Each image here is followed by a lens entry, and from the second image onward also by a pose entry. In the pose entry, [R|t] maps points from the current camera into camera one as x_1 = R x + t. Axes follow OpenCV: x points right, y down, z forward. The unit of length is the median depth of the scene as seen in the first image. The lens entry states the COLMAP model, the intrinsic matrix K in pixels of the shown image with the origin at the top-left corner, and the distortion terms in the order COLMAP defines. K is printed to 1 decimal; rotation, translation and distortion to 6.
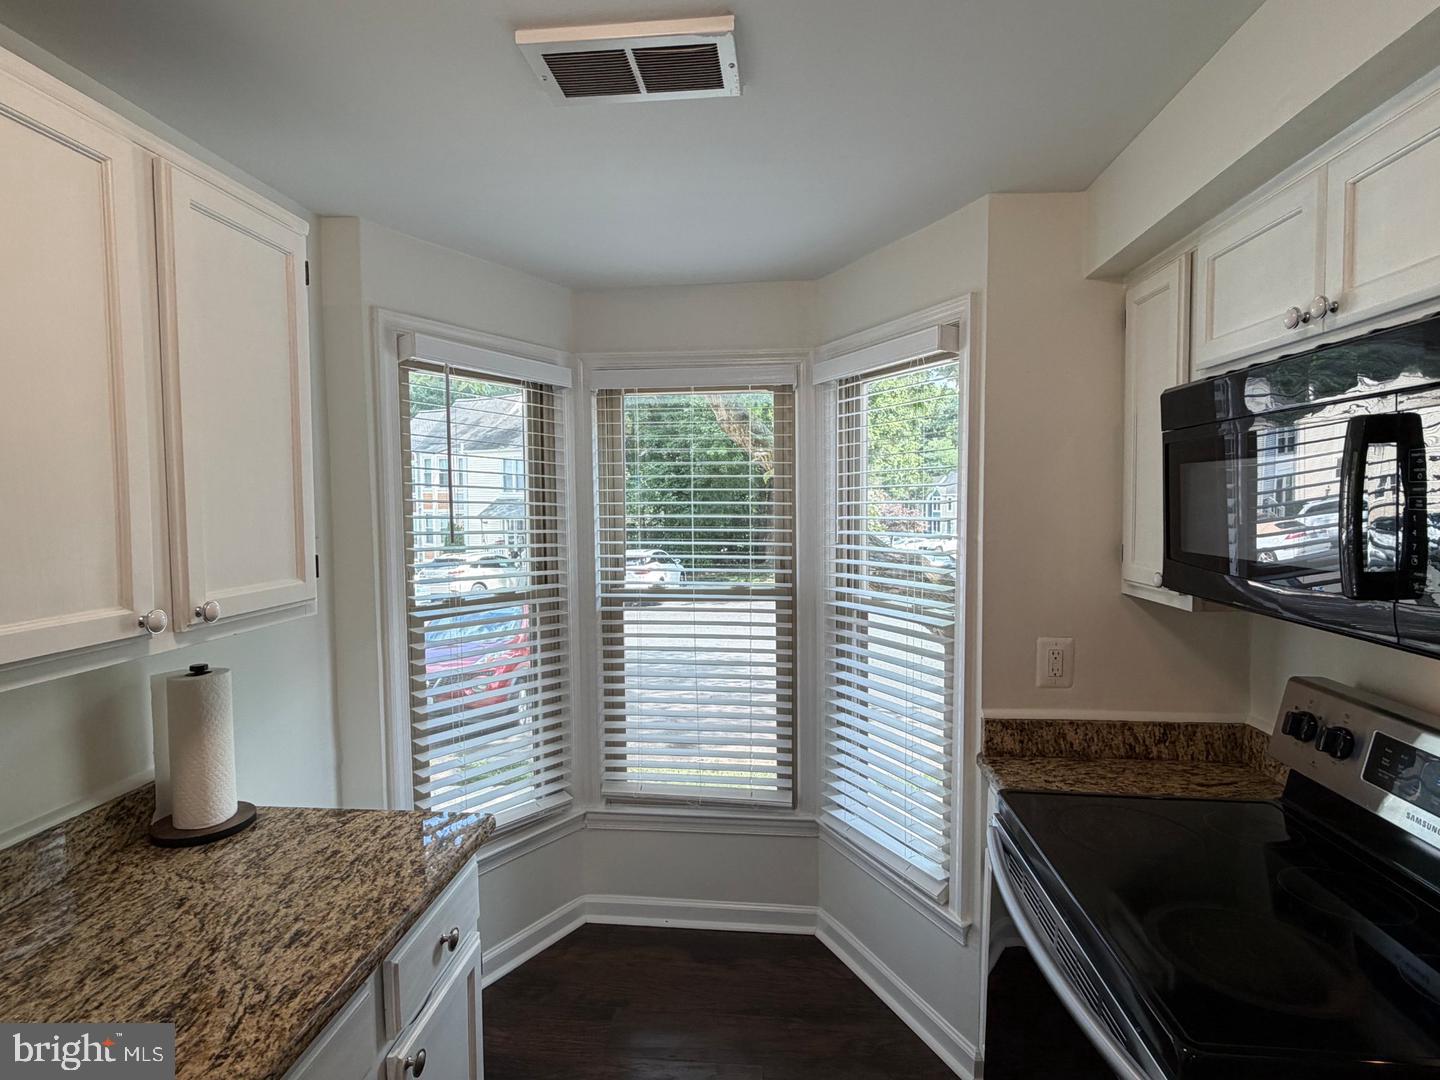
lens RADIAL K [[753.1, 0, 720.1], [0, 753.1, 542.2], [0, 0, 1]] dist [-0.000423, 0.002049]
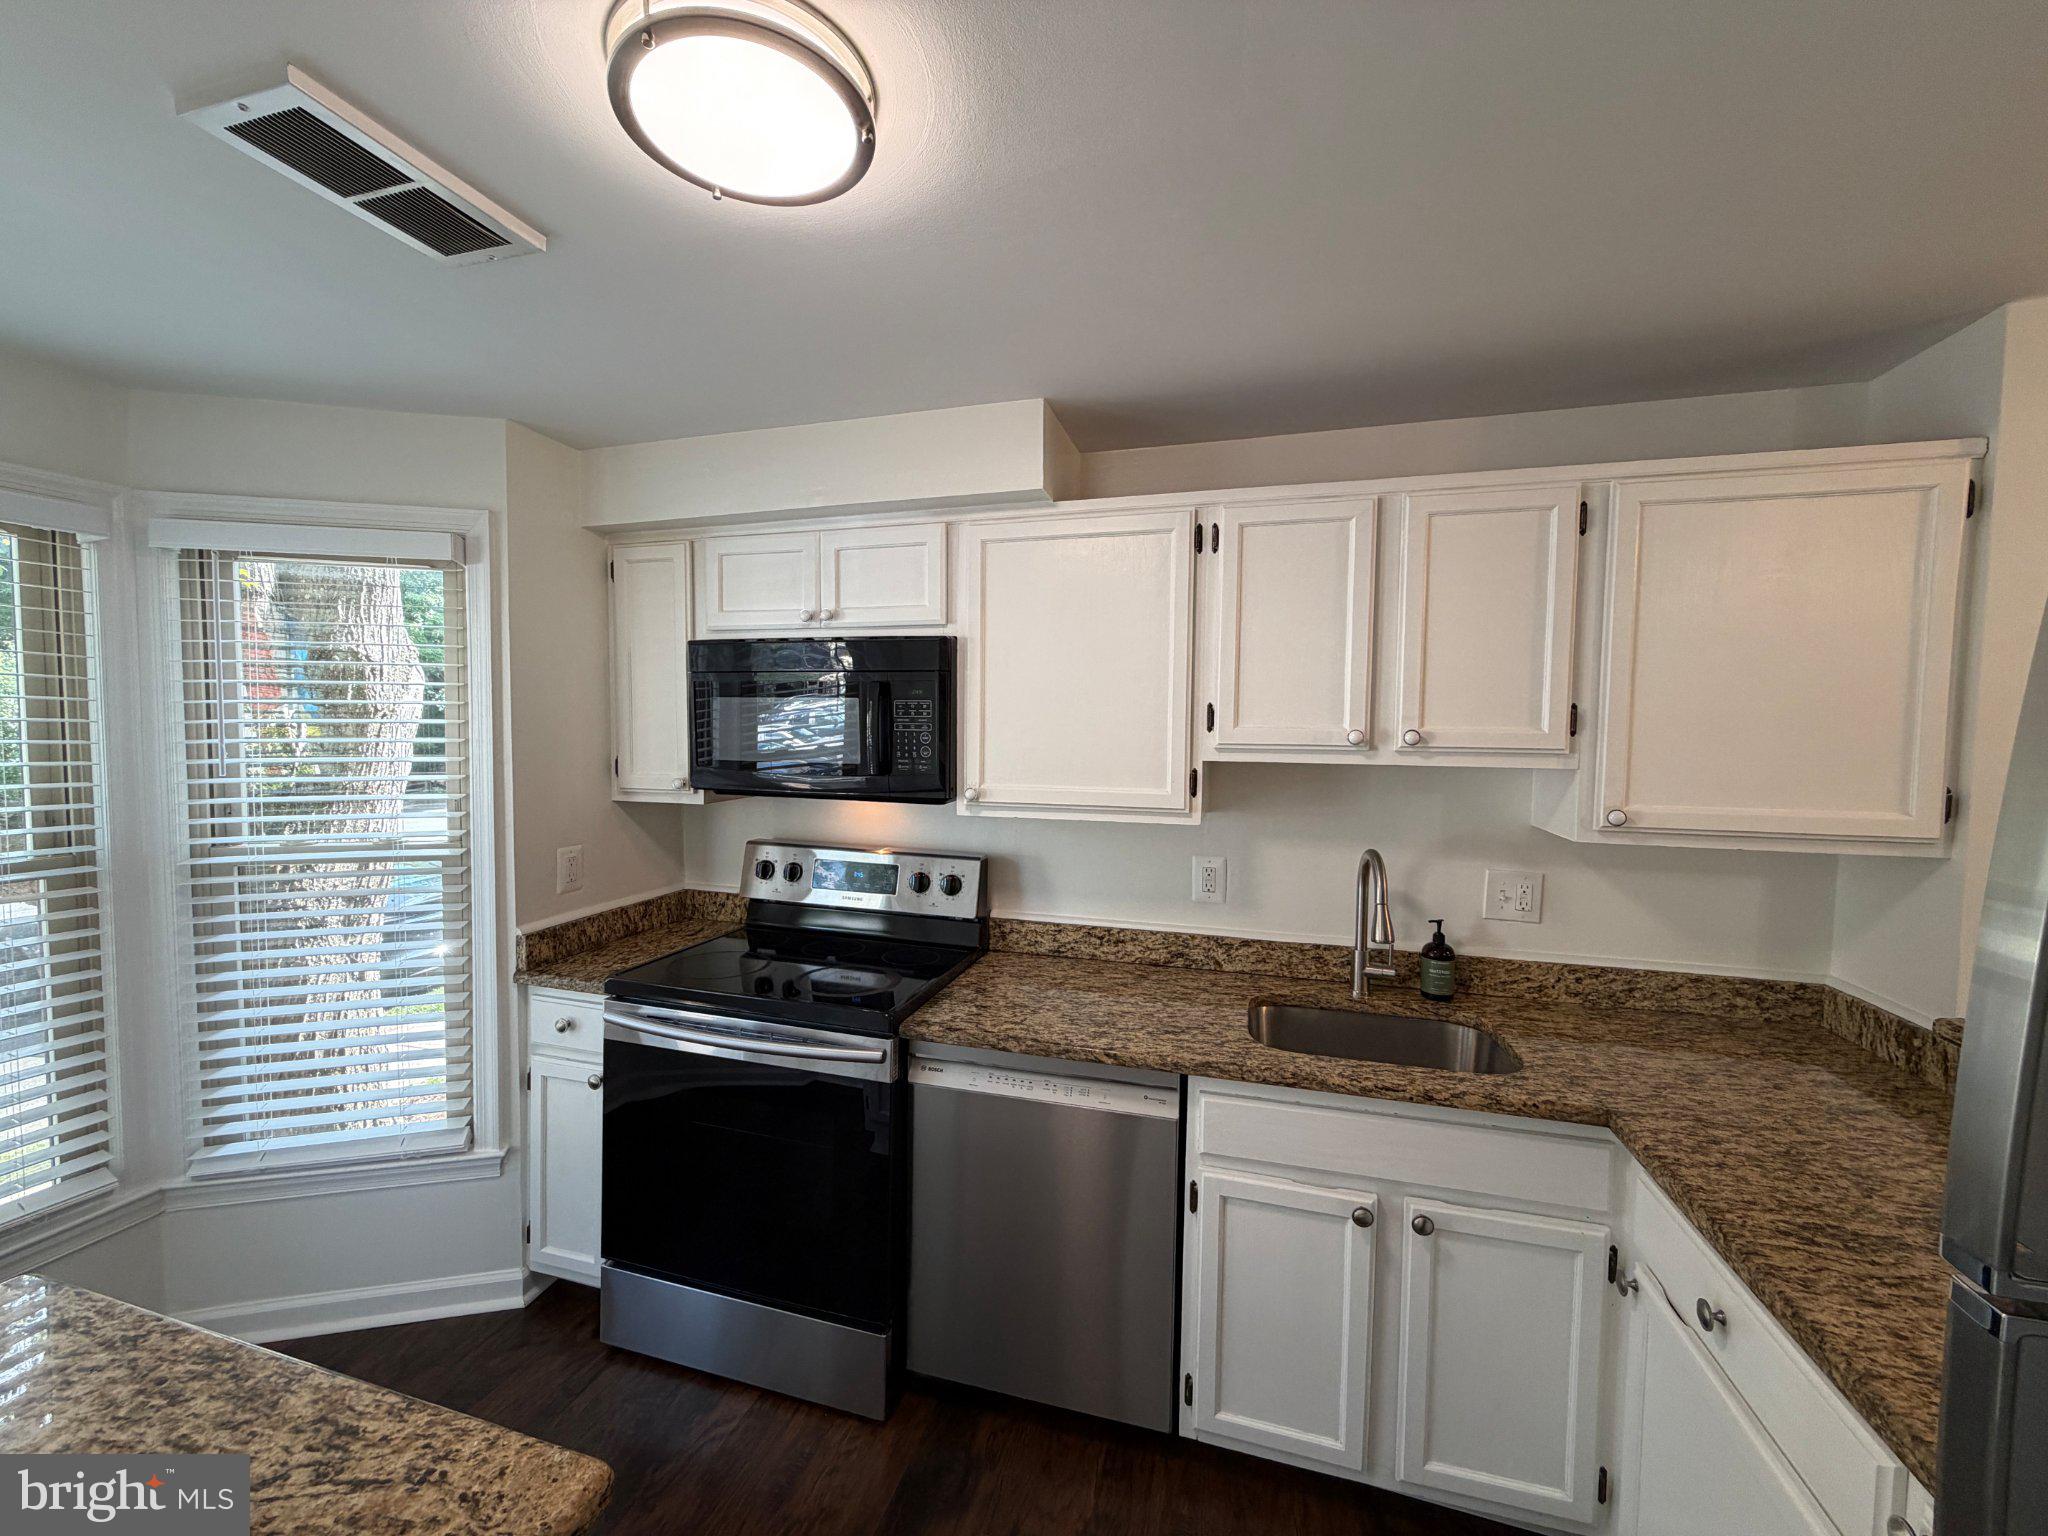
lens RADIAL K [[818.5, 0, 1017.8], [0, 818.5, 766.4], [0, 0, 1]] dist [-0.000197, 0.000118]
pose [[0.195987, -0.042698, 0.979676, -0.579376], [0.043854, 0.998434, 0.034743, -0.002609], [-0.979625, 0.036154, 0.197553, 0.115596]]
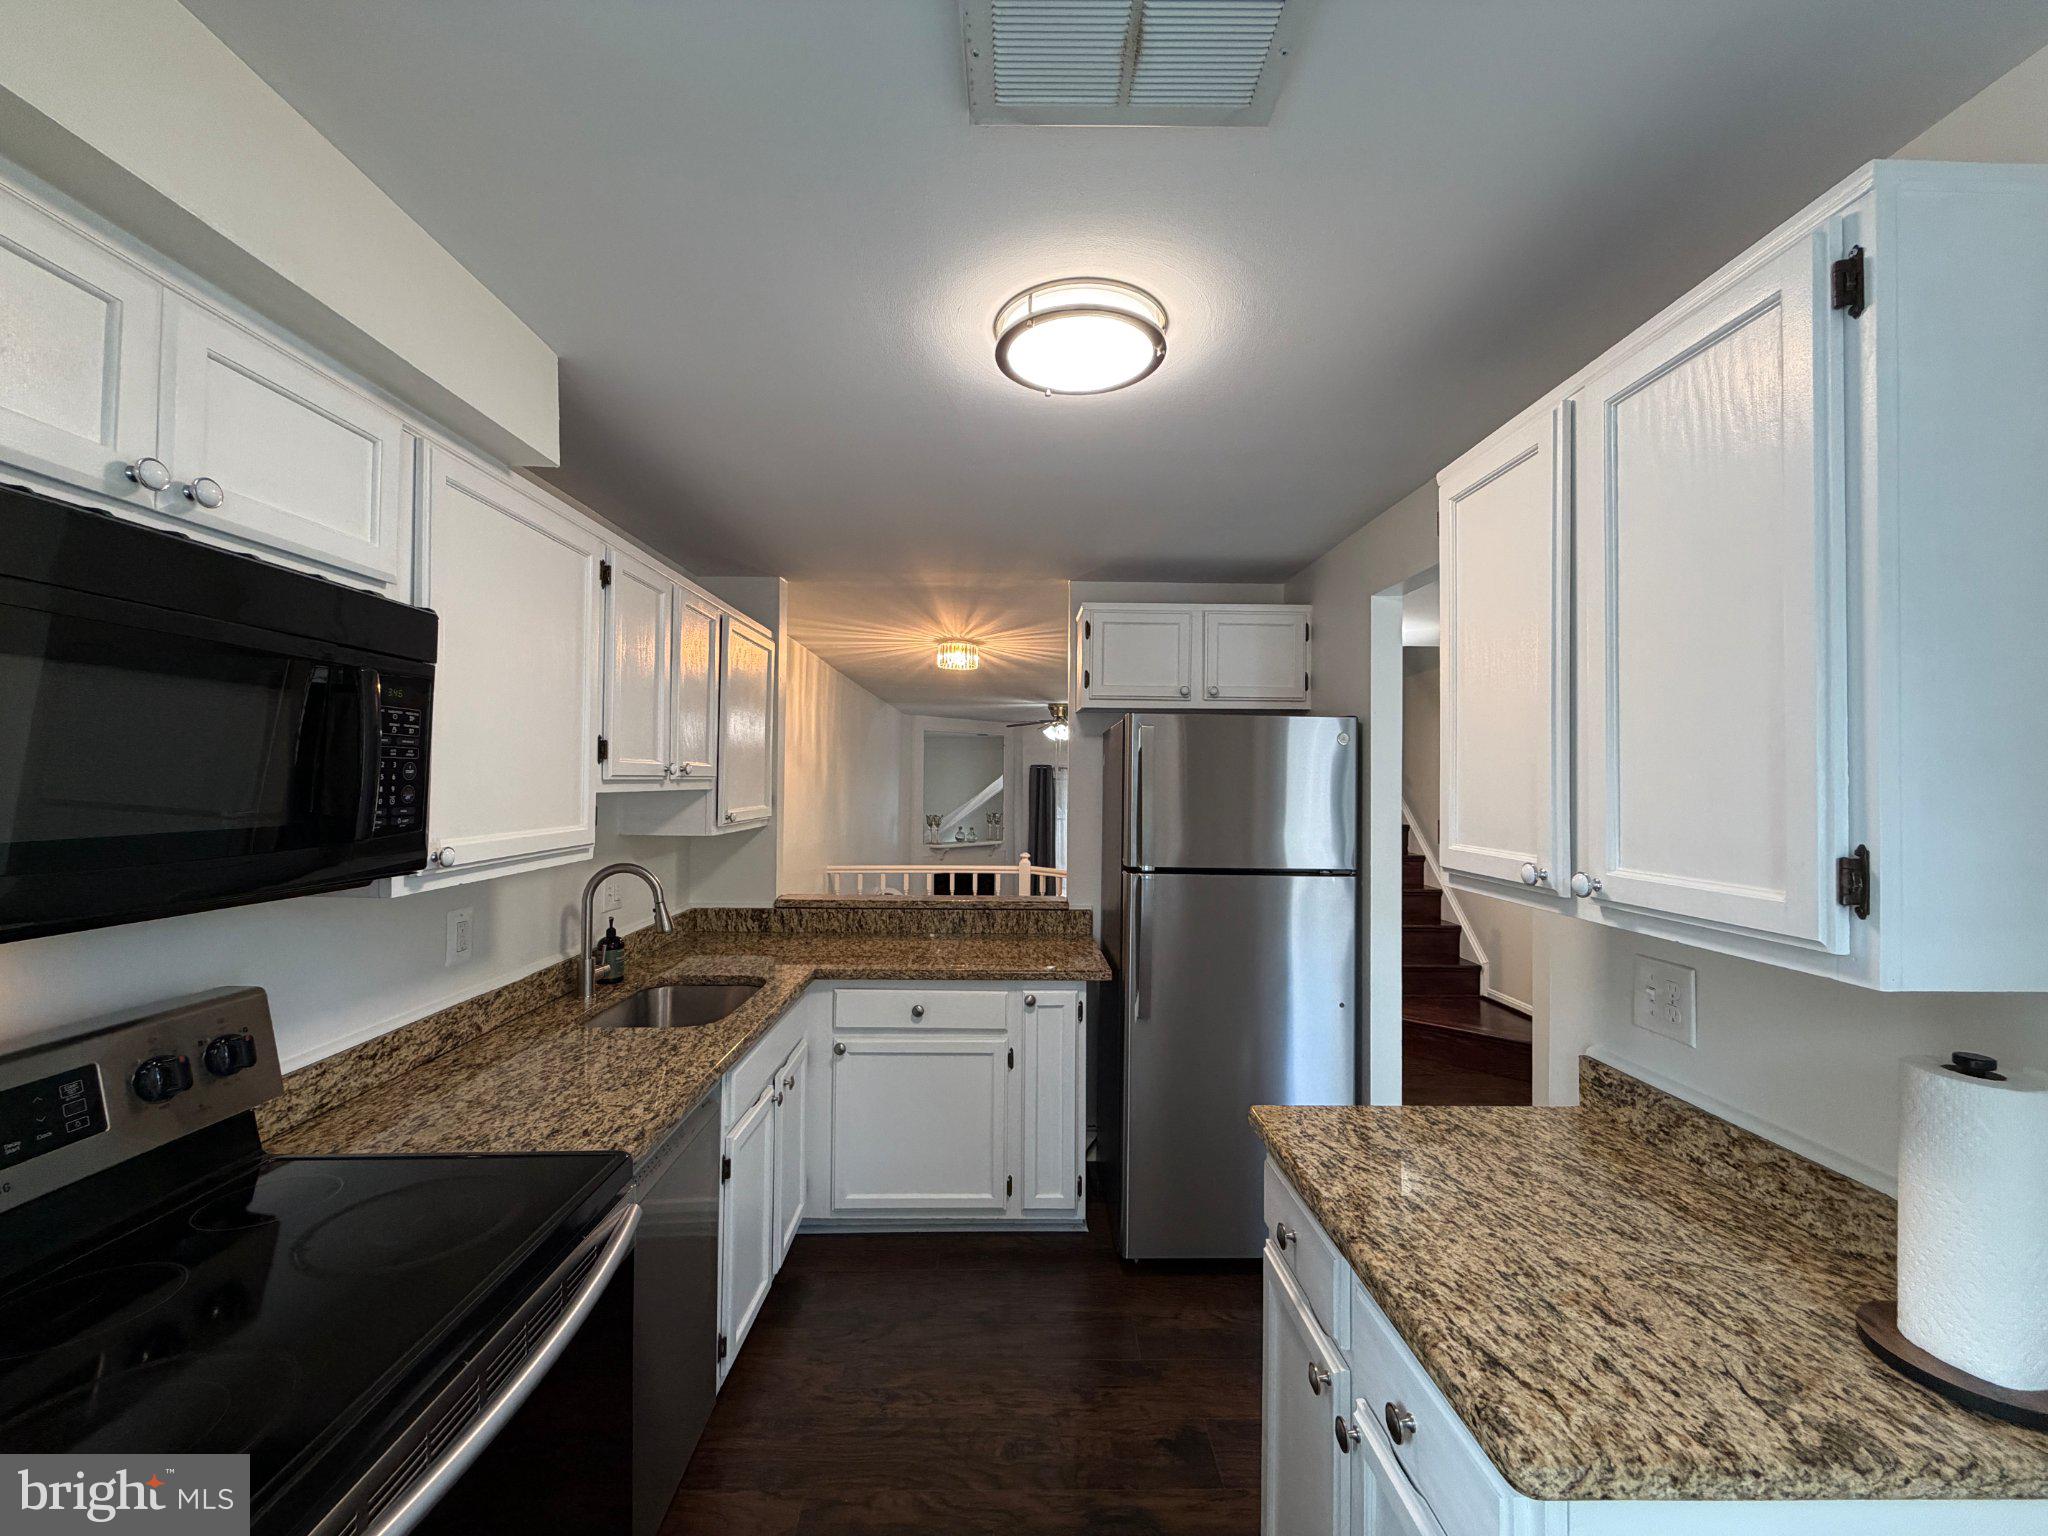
lens RADIAL K [[818.5, 0, 1019.4], [0, 818.5, 766.7], [0, 0, 1]] dist [-0.000197, 0.000118]
pose [[-0.994897, -0.006546, -0.100687, 0.028582], [-0.010864, 0.999042, 0.042397, -0.043648], [0.100313, 0.043275, -0.994014, 1.118693]]
